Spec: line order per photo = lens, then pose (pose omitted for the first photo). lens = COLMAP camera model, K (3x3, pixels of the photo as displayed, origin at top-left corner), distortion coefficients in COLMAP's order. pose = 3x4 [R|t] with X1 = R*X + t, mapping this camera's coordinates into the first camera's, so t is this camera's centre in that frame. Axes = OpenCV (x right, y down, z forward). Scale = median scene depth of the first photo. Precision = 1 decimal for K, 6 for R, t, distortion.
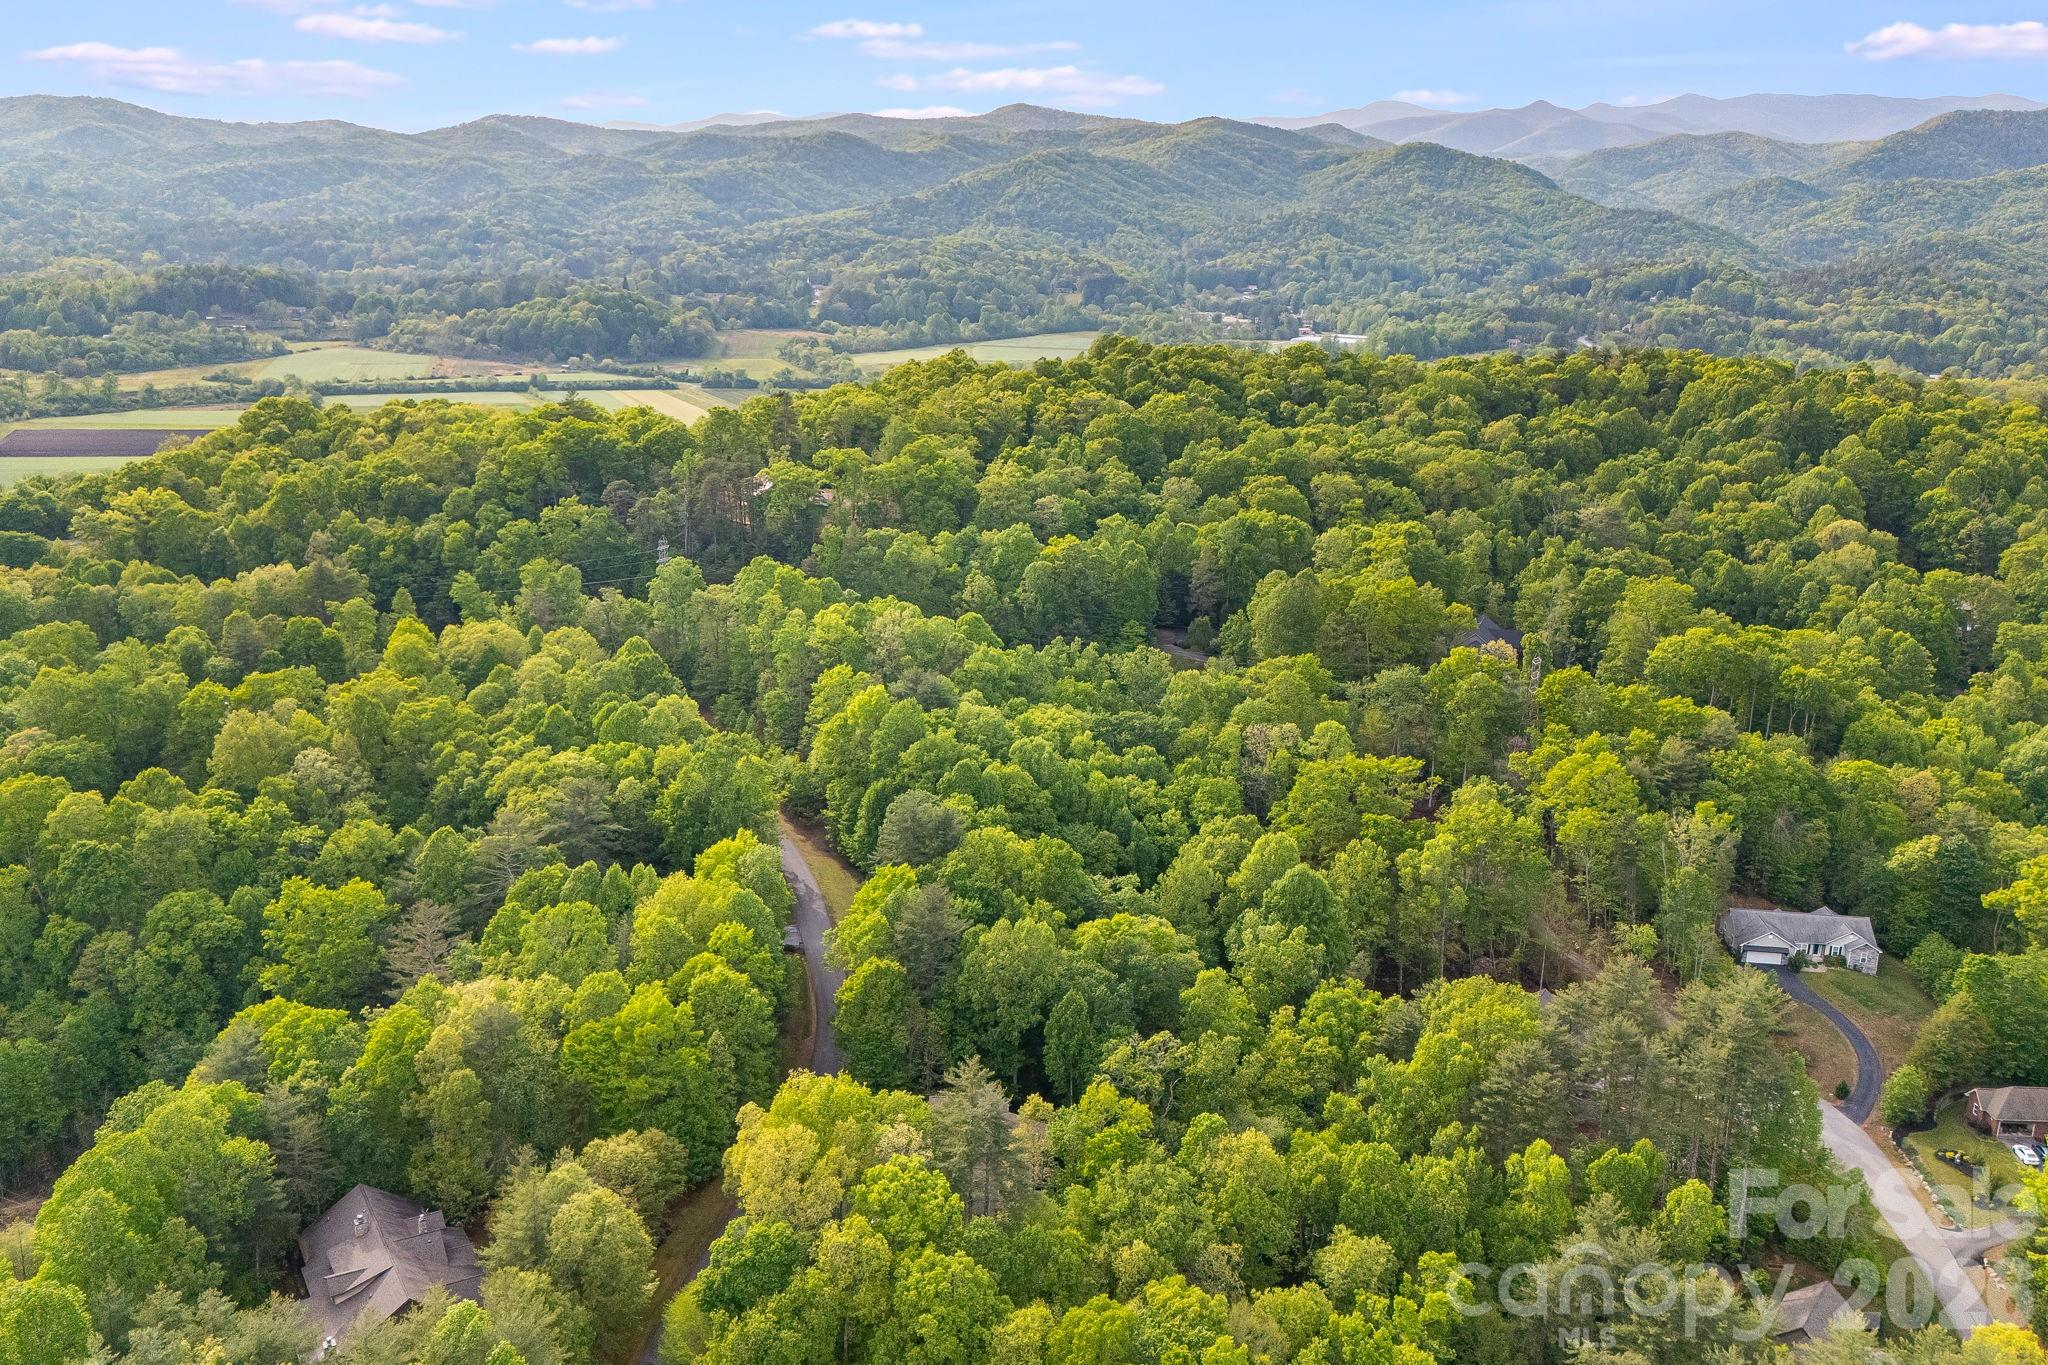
lens RADIAL K [[1808.5, 0, 1011.9], [0, 1808.5, 765.4], [0, 0, 1]] dist [0.121889, -0.157528]
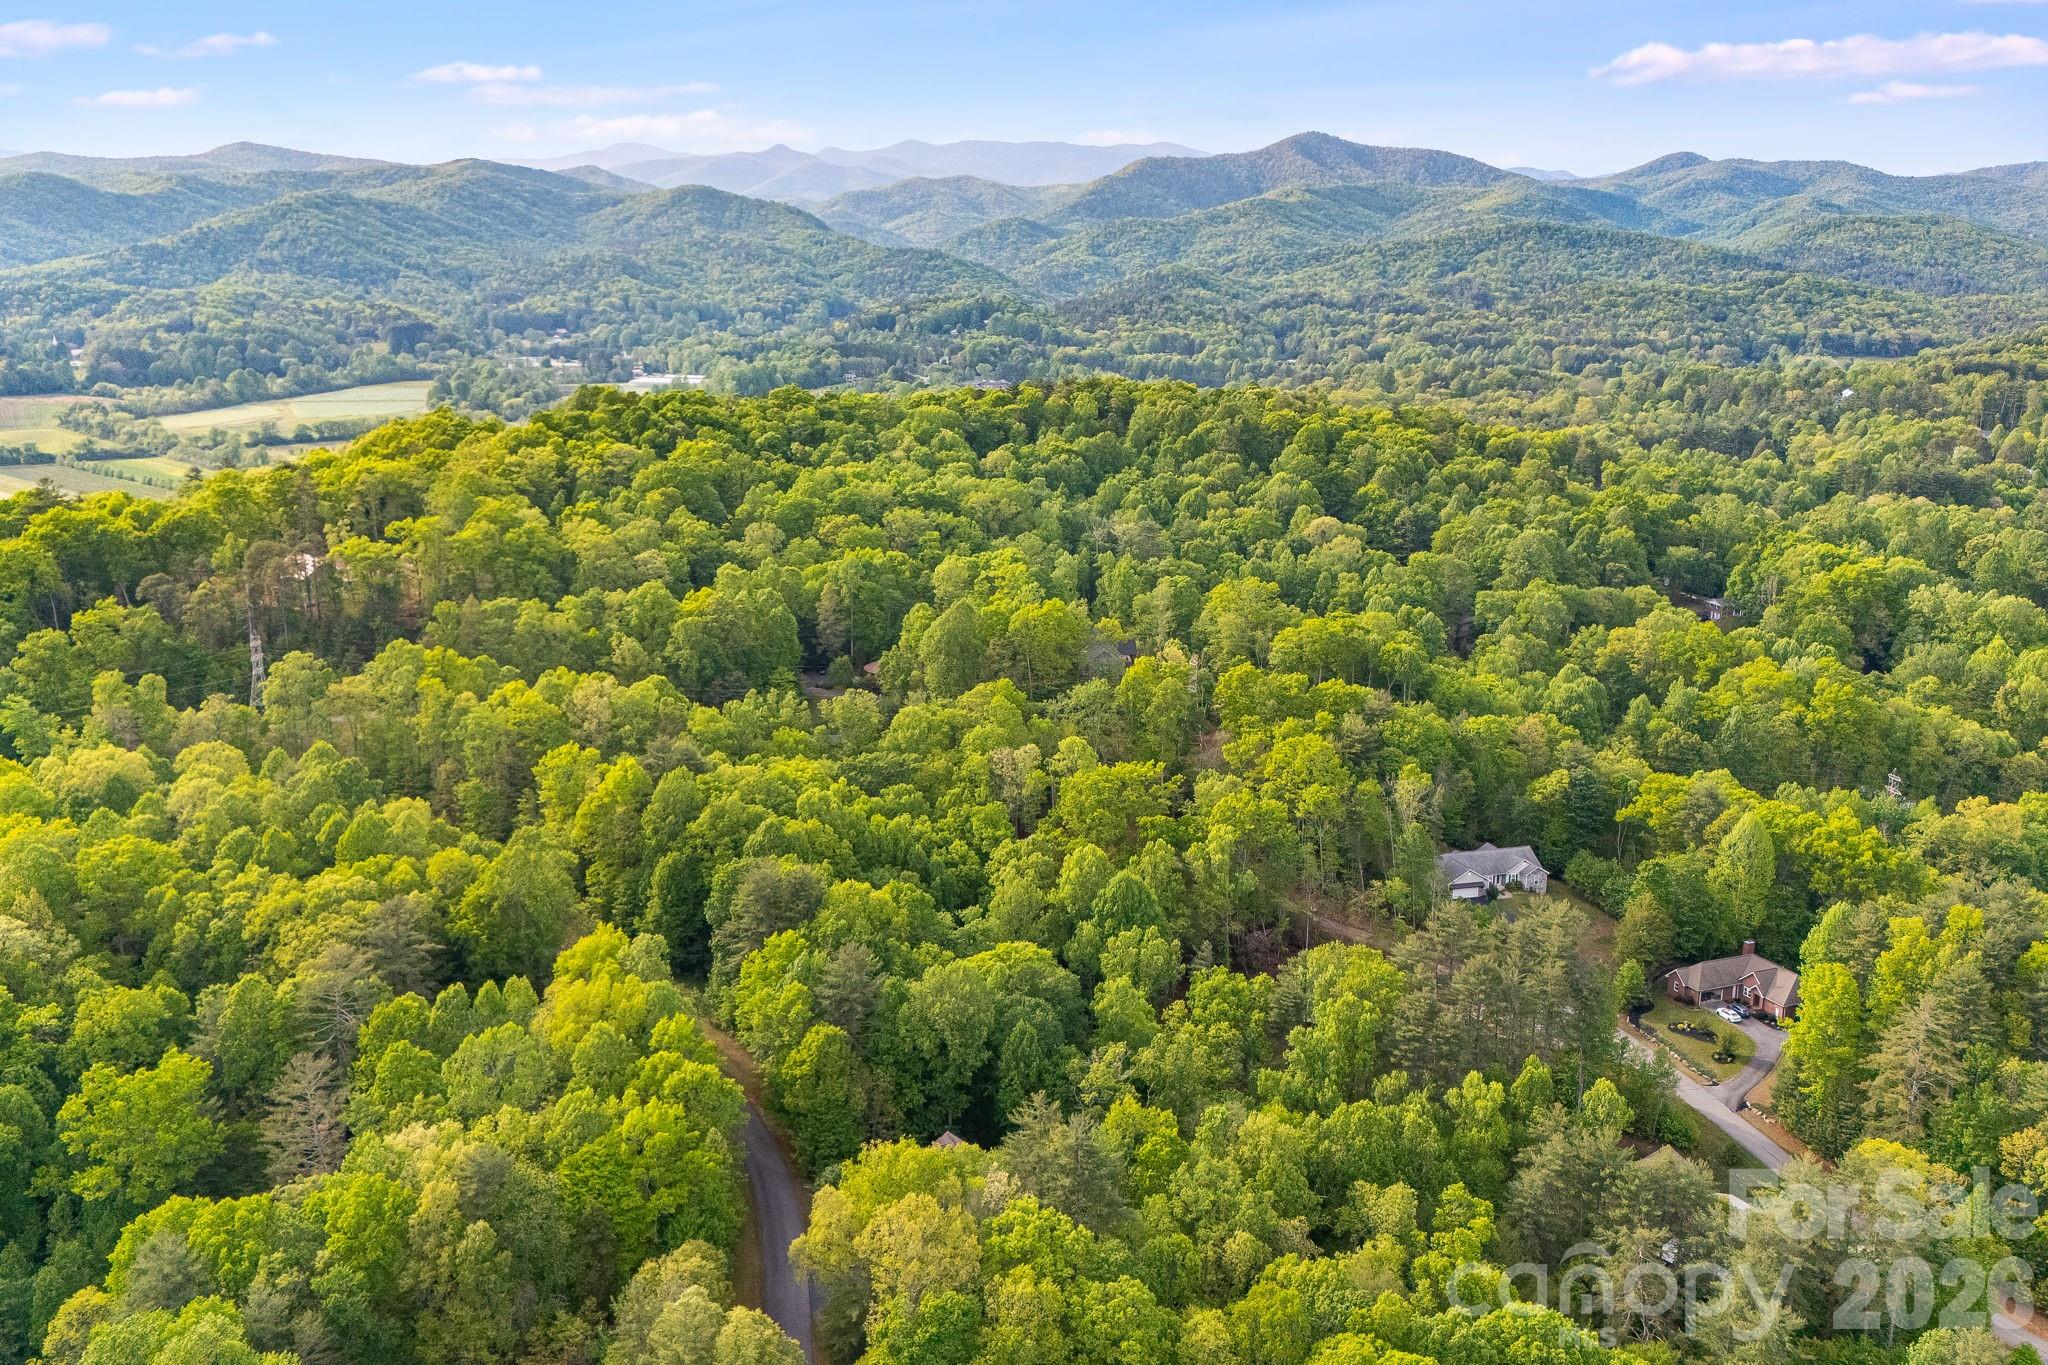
lens RADIAL K [[1808.5, 0, 1011.9], [0, 1808.5, 765.4], [0, 0, 1]] dist [0.121889, -0.157528]
pose [[0.920852, -0.129026, 0.367945, -0.143285], [0.136283, 0.990650, 0.006315, -0.011399], [-0.365319, 0.044330, 0.929826, 0.017778]]
